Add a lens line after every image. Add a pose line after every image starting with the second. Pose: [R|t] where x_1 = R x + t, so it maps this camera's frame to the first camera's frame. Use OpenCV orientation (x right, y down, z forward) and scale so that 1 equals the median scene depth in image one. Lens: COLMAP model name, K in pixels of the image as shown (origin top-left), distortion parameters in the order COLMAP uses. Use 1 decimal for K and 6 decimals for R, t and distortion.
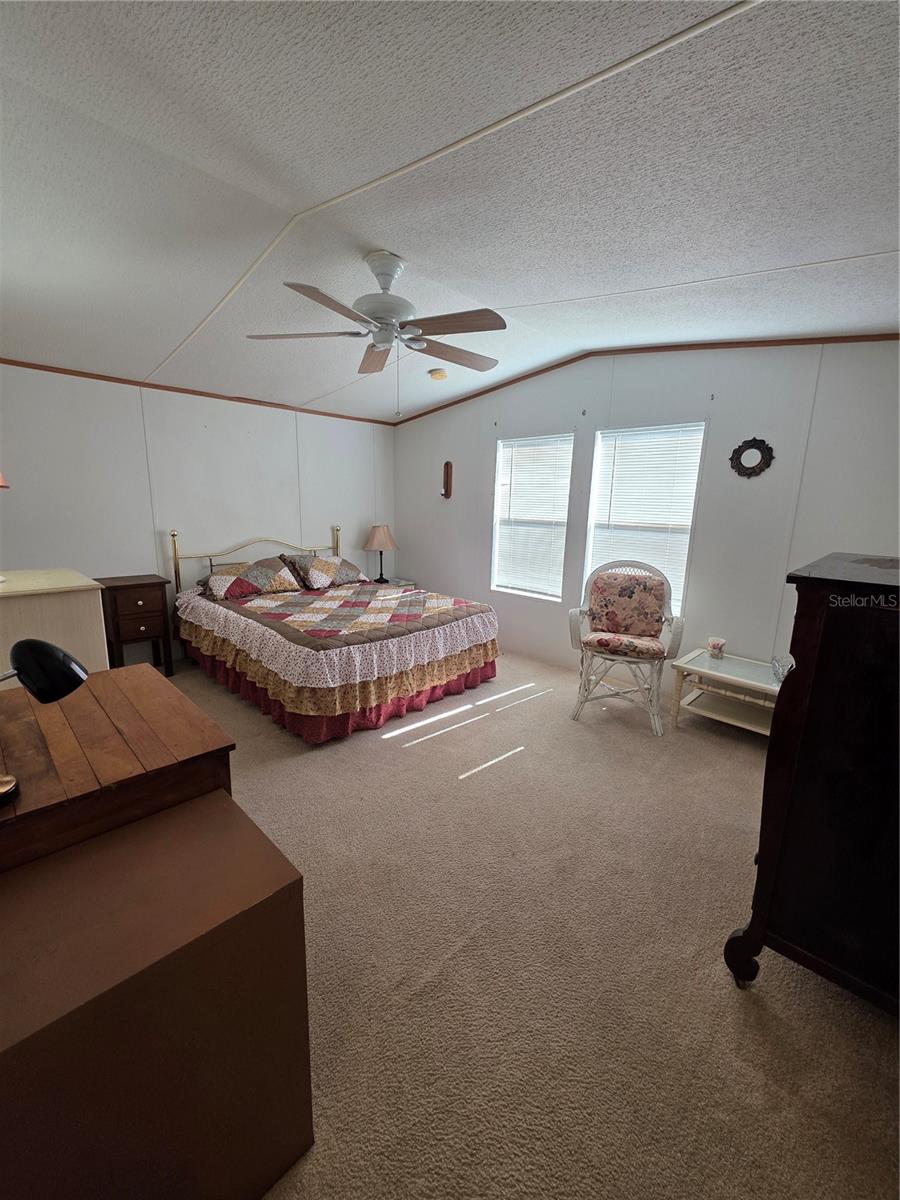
lens RADIAL K [[478.1, 0, 450.3], [0, 478.1, 602.0], [0, 0, 1]] dist [-0.002149, 0.000151]
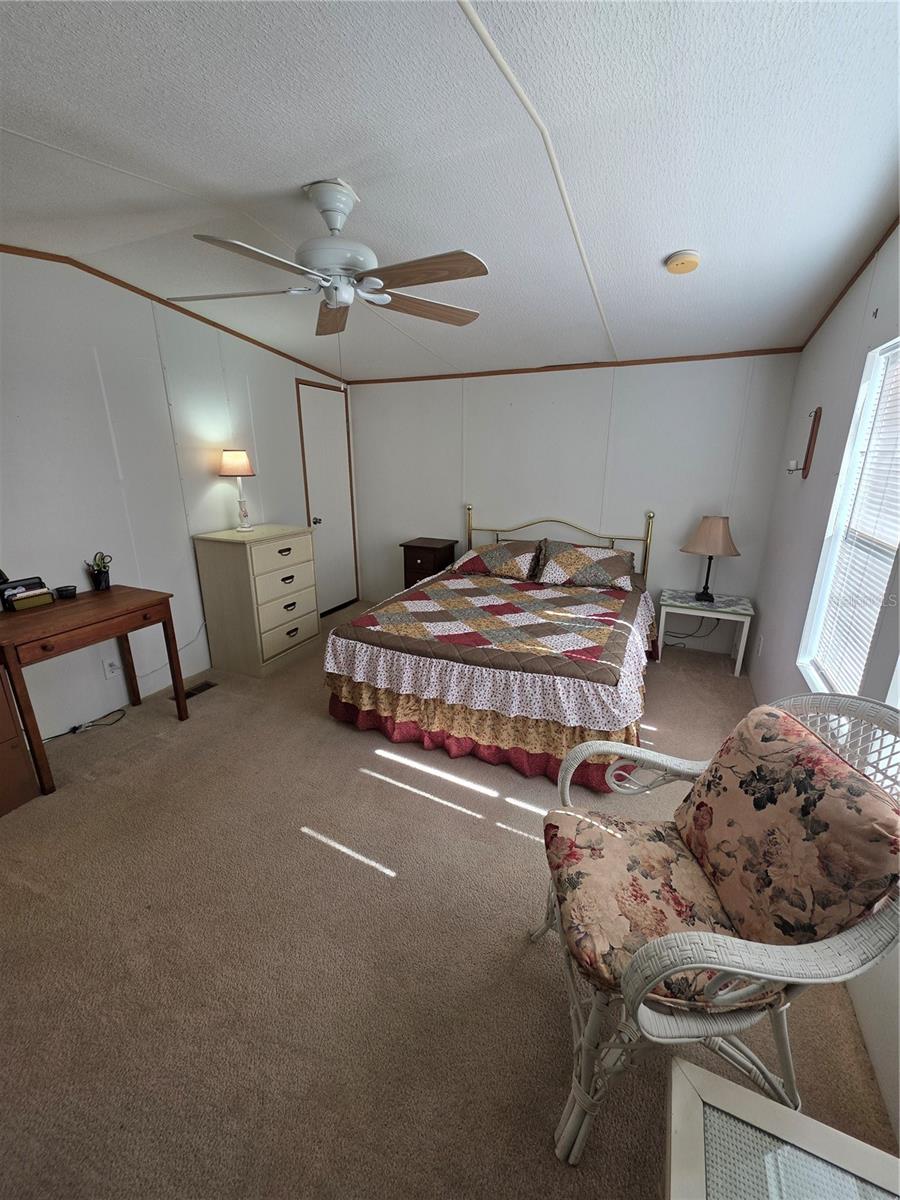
lens RADIAL K [[478.1, 0, 450.3], [0, 478.1, 602.0], [0, 0, 1]] dist [-0.002149, 0.000151]
pose [[0.331382, 0.256635, -0.907923, 0.585137], [-0.183261, 0.961477, 0.204884, -0.180260], [0.925527, 0.098492, 0.365648, 0.677663]]
